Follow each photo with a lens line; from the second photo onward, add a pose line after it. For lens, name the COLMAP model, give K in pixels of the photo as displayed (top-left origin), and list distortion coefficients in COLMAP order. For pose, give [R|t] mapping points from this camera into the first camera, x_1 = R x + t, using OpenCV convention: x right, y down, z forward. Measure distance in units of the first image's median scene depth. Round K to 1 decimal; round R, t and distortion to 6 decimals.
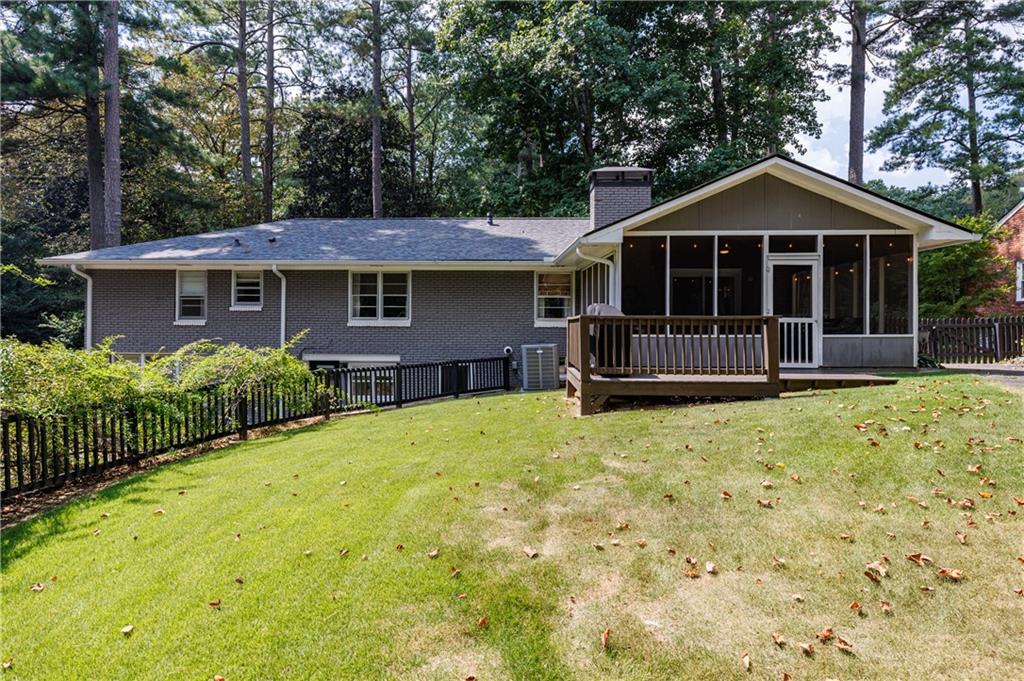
lens RADIAL K [[559.2, 0, 492.0], [0, 559.2, 322.2], [0, 0, 1]] dist [0.000858, 0.001259]
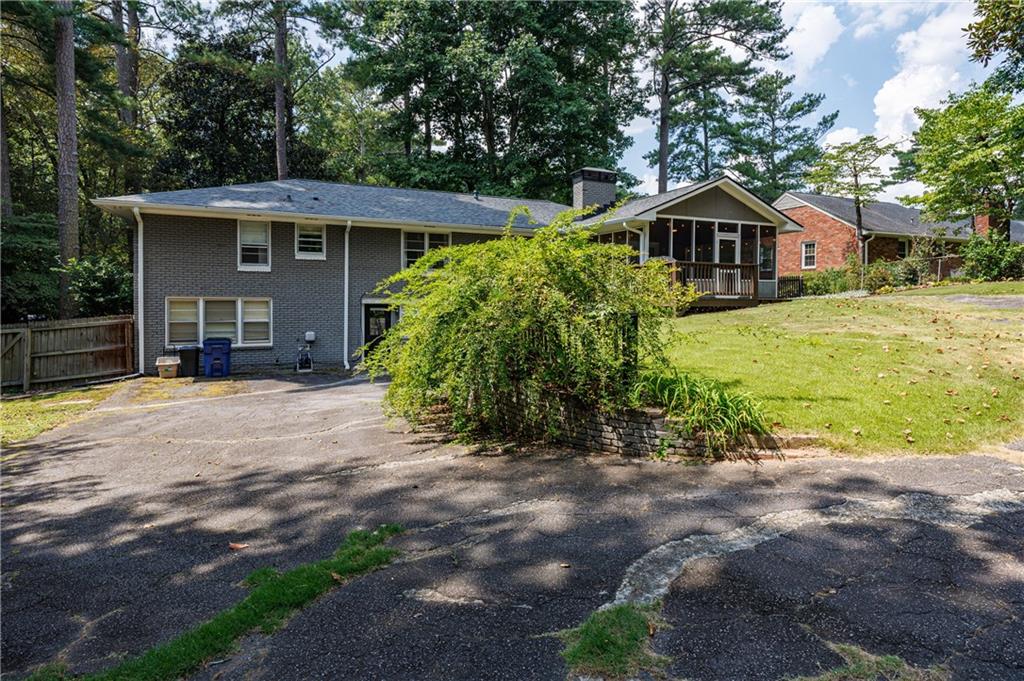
lens RADIAL K [[531.8, 0, 502.6], [0, 531.8, 310.8], [0, 0, 1]] dist [0.002958, 0.000813]
pose [[0.906184, -0.007665, 0.422814, -0.539824], [-0.004059, 0.999632, 0.026821, 0.052166], [-0.422864, -0.026021, 0.905820, -0.142983]]
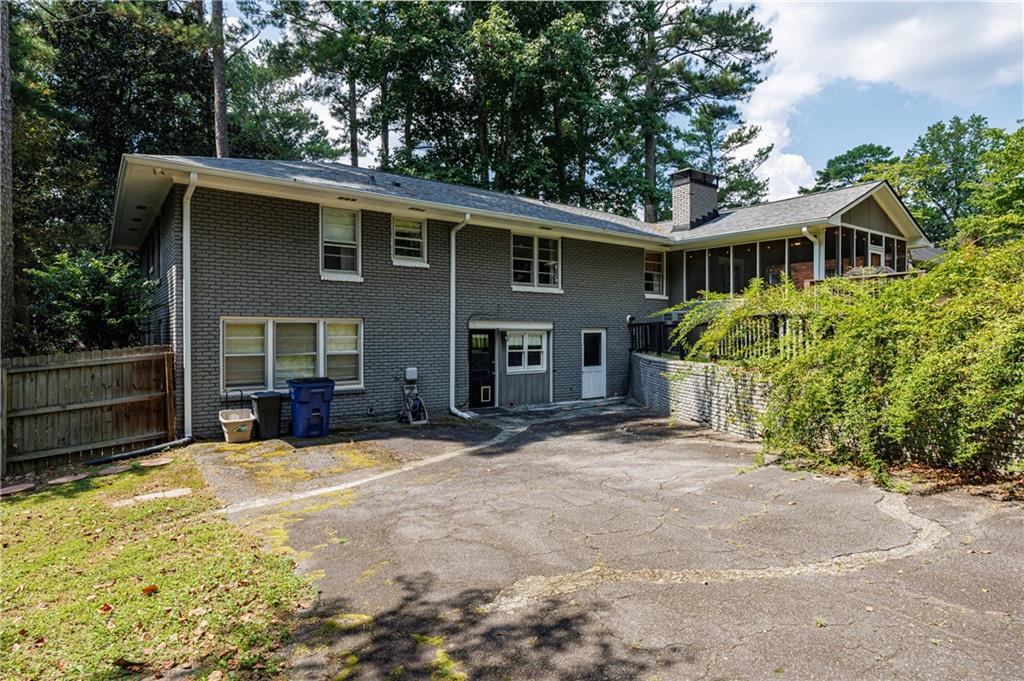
lens RADIAL K [[559.2, 0, 484.5], [0, 559.2, 342.5], [0, 0, 1]] dist [0.000858, 0.001259]
pose [[0.796449, -0.012632, 0.604574, -0.841011], [0.002626, 0.999845, 0.017432, 0.074917], [-0.604701, -0.012296, 0.796358, 0.285953]]
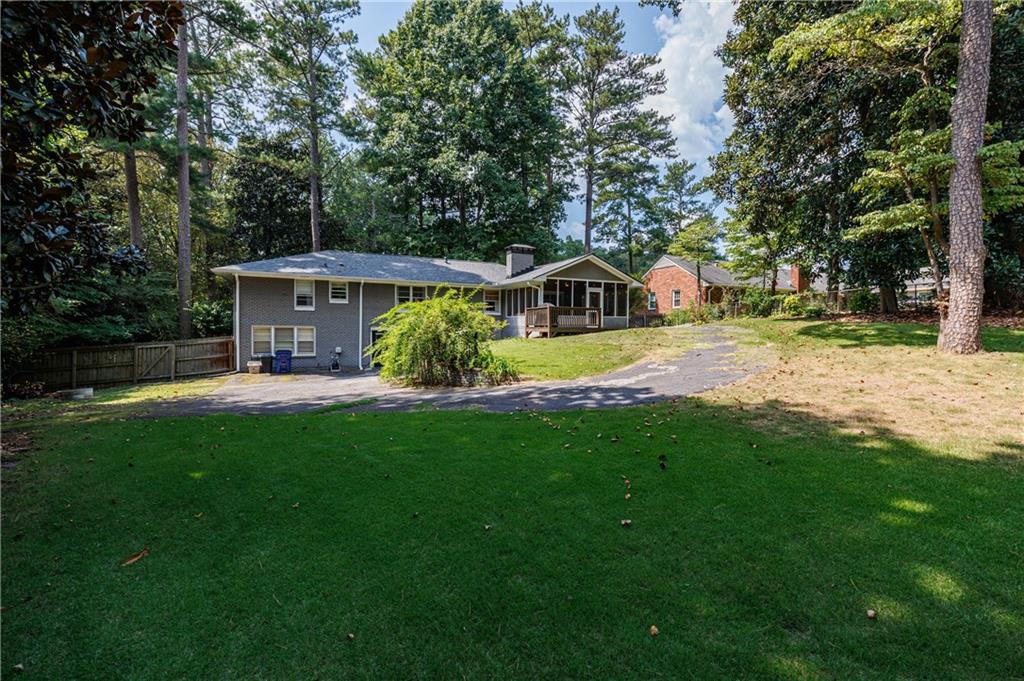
lens RADIAL K [[445.2, 0, 502.8], [0, 445.2, 339.3], [0, 0, 1]] dist [0.002833, -0.000815]
pose [[0.896680, -0.005936, 0.442640, -0.602328], [-0.006750, 0.999610, 0.027079, 0.054820], [-0.442628, -0.027269, 0.896291, -0.564646]]
